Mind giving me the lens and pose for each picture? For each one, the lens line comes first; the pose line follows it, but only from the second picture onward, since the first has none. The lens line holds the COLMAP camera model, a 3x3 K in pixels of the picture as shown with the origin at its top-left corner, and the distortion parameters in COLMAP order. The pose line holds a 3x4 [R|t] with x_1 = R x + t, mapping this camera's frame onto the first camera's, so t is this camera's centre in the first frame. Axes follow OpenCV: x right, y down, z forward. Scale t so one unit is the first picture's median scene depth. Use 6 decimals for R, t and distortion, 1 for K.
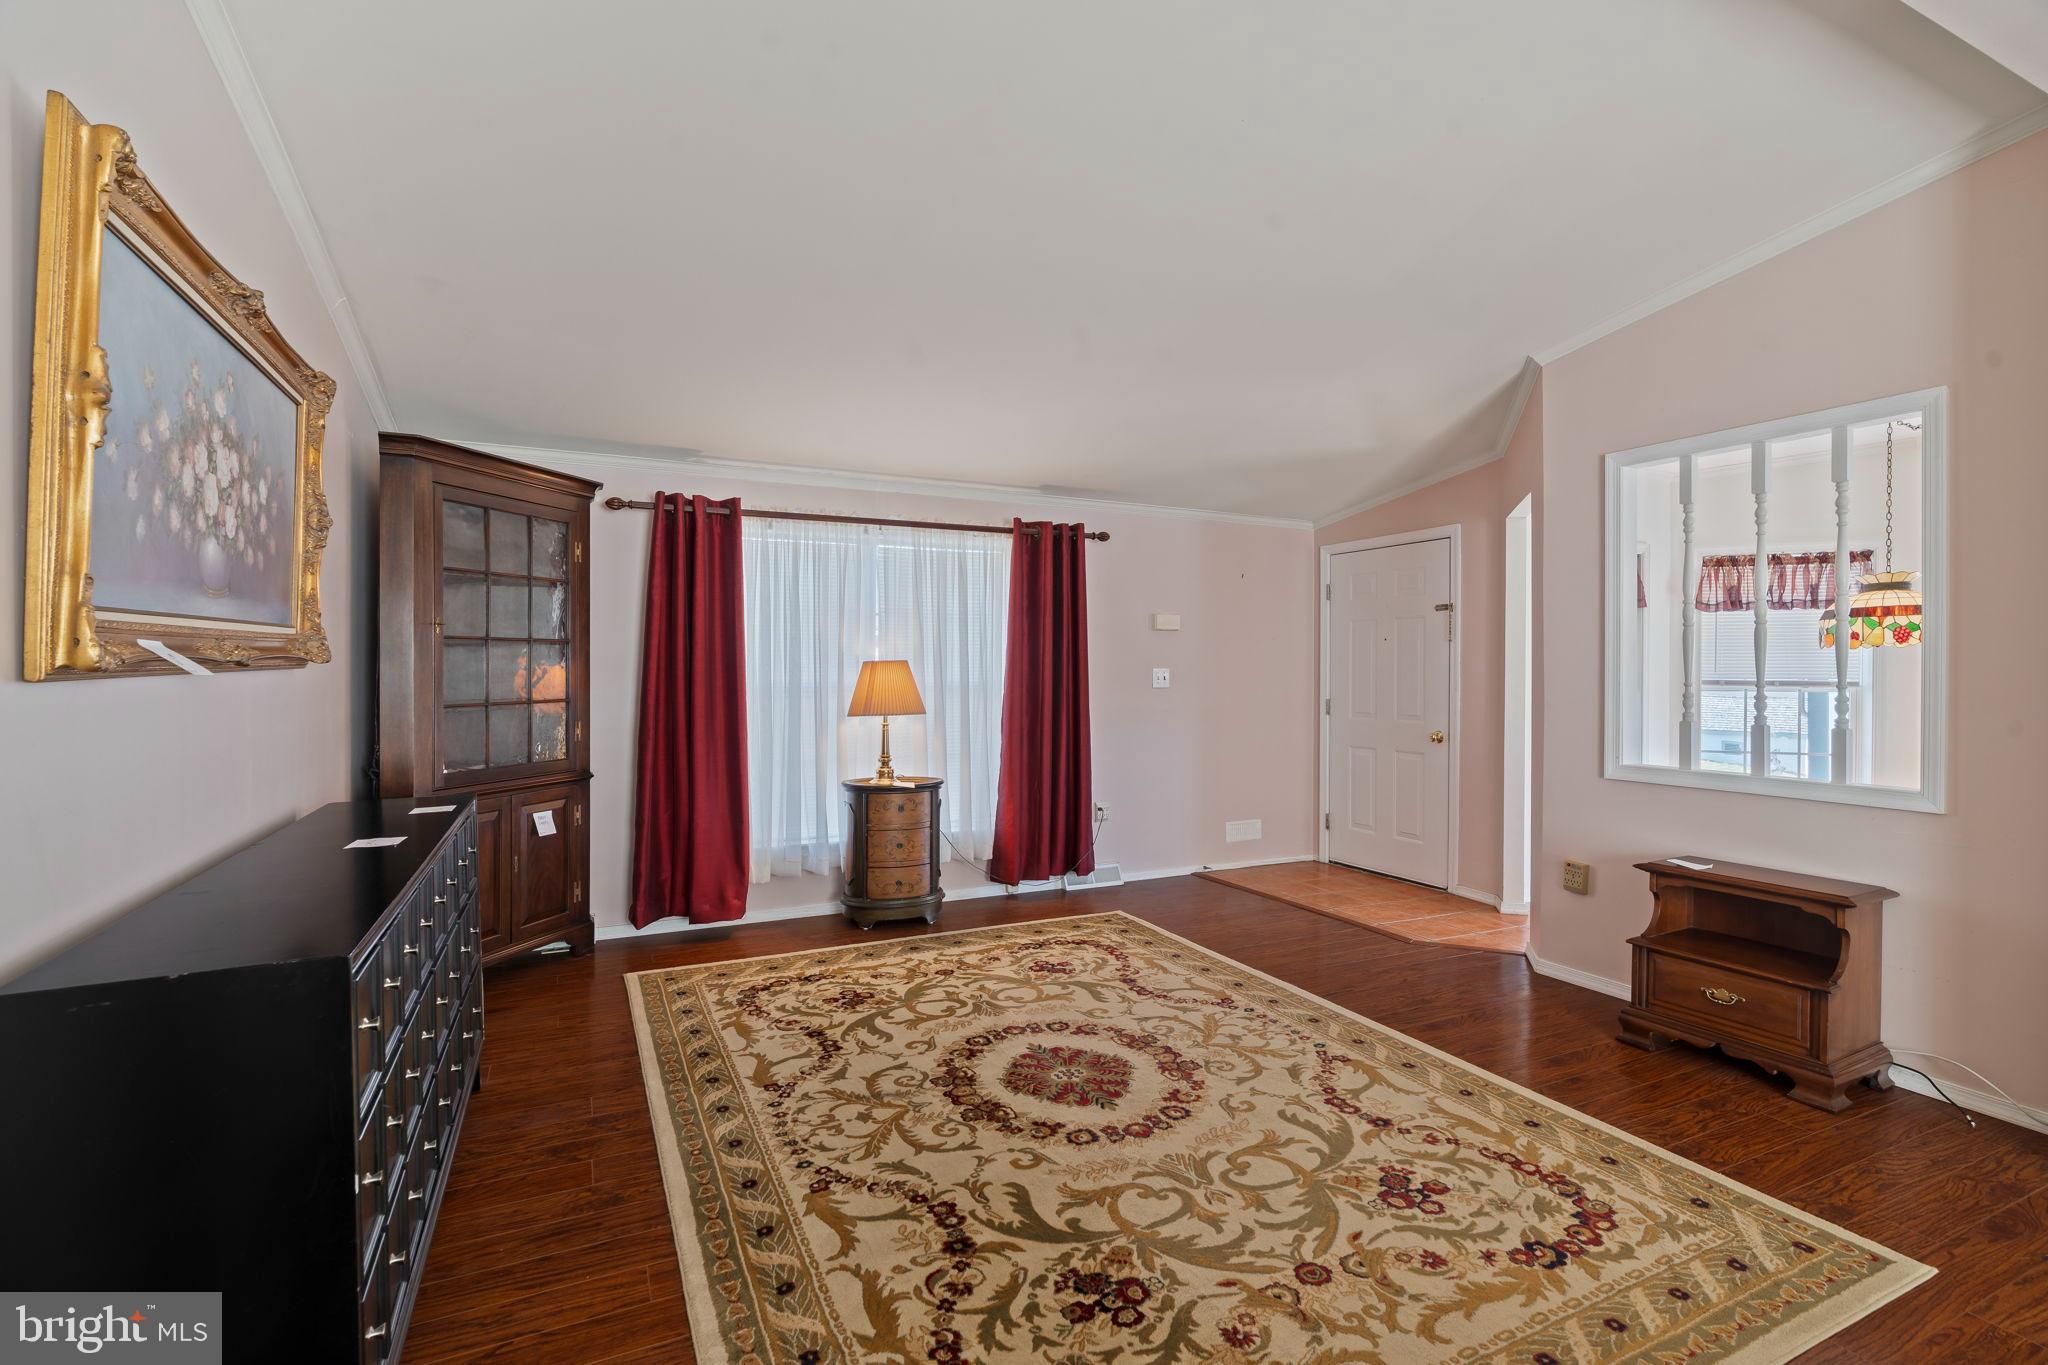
lens RADIAL K [[929.1, 0, 1020.9], [0, 929.1, 670.0], [0, 0, 1]] dist [0.001286, 0.000005]
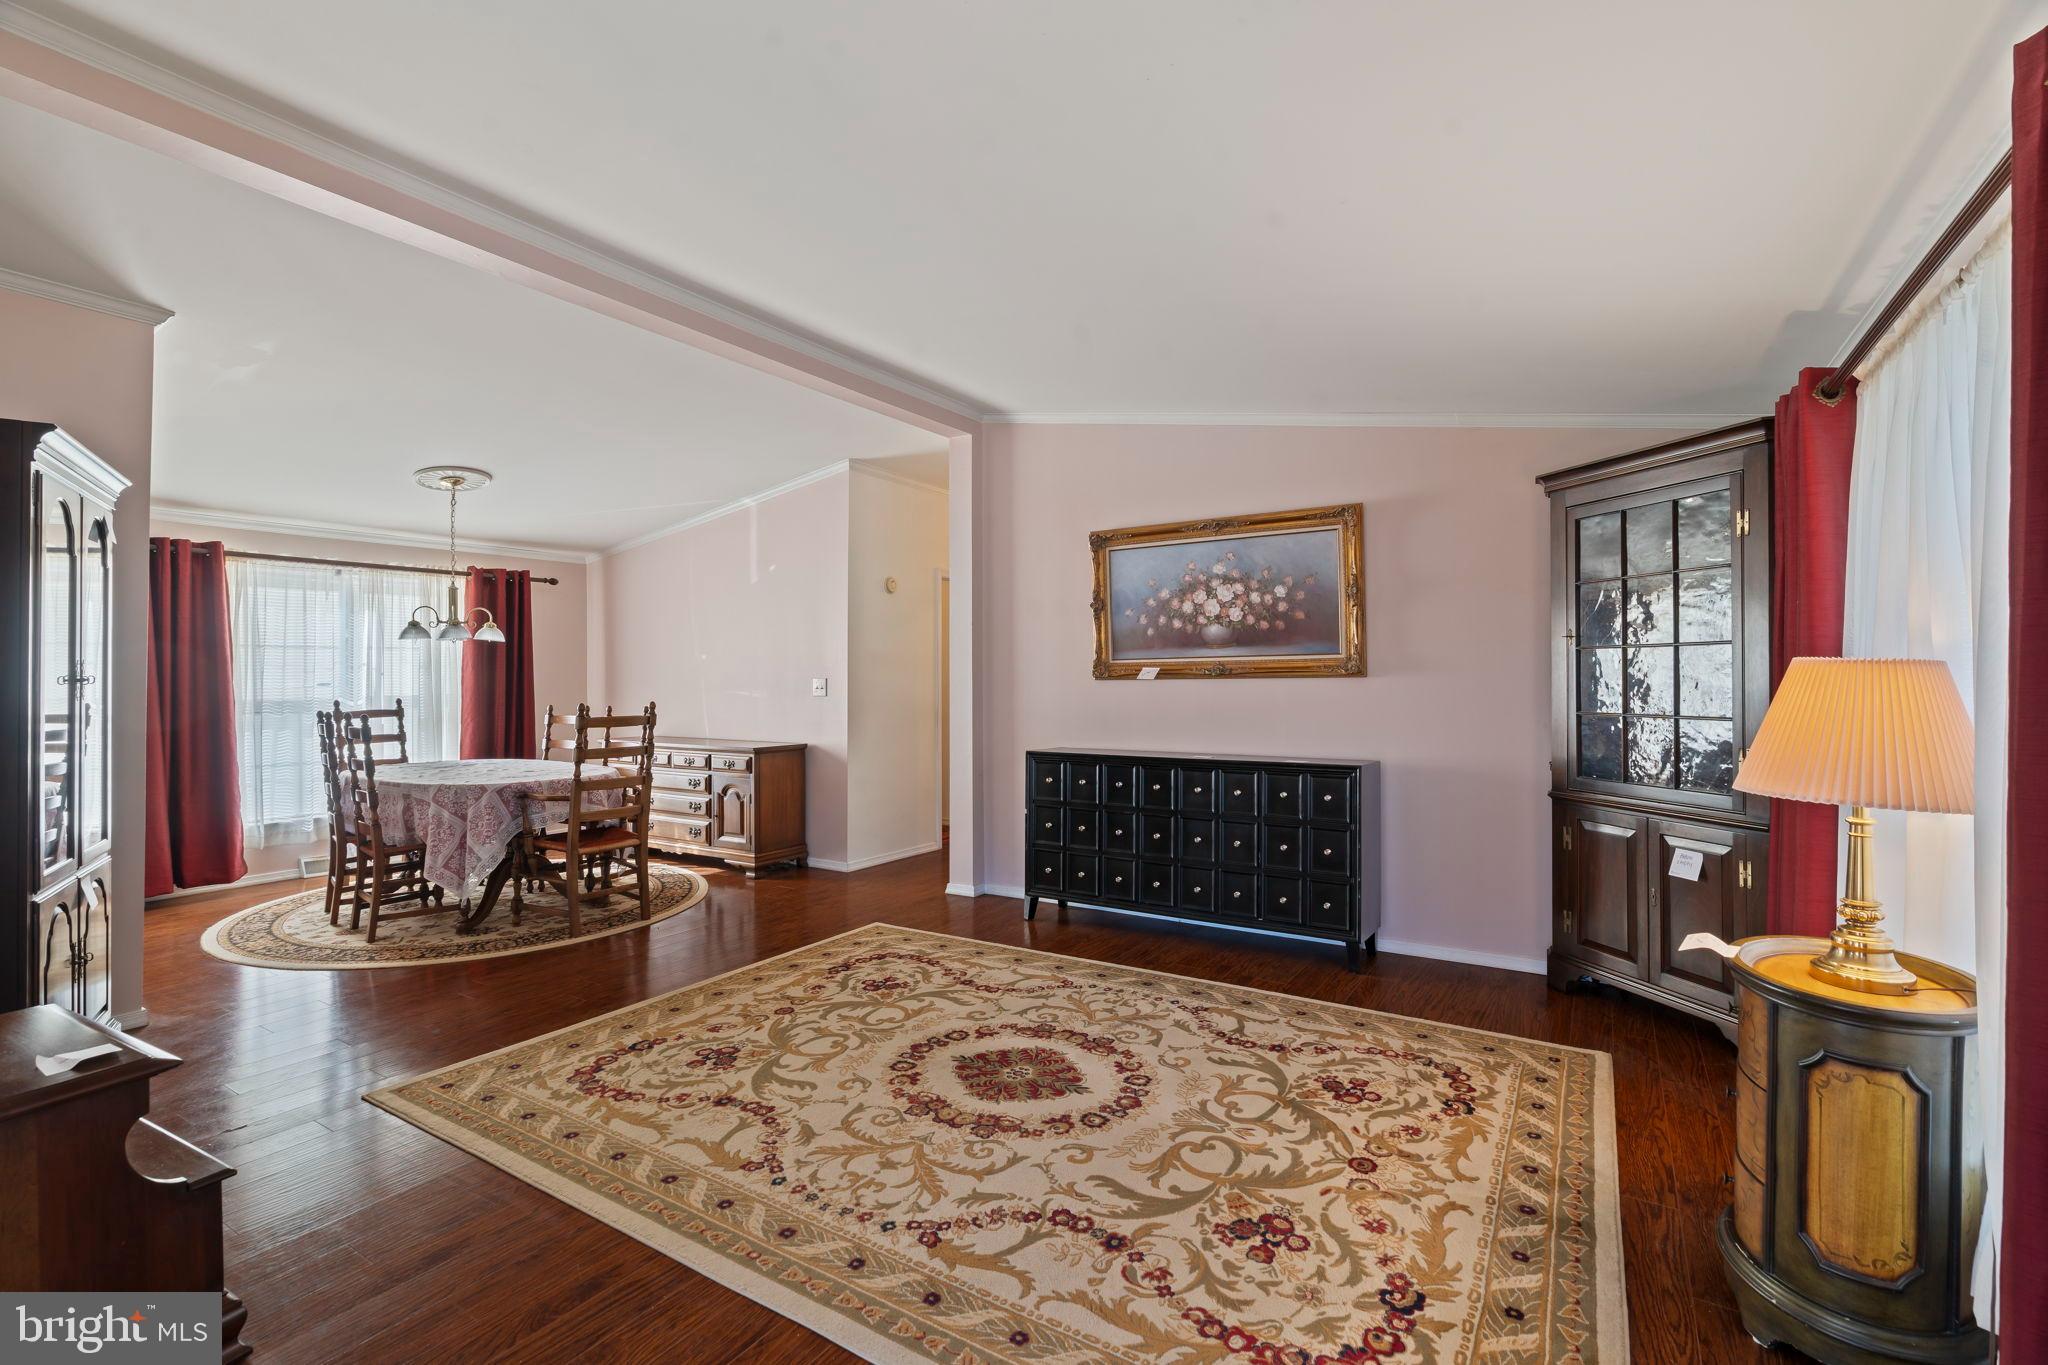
lens RADIAL K [[929.1, 0, 1022.9], [0, 929.1, 676.7], [0, 0, 1]] dist [0.001286, 0.000005]
pose [[-0.846366, -0.002037, -0.532598, 0.603466], [-0.002630, 0.999996, 0.000354, -0.007081], [0.532595, 0.001700, -0.846368, 1.891492]]
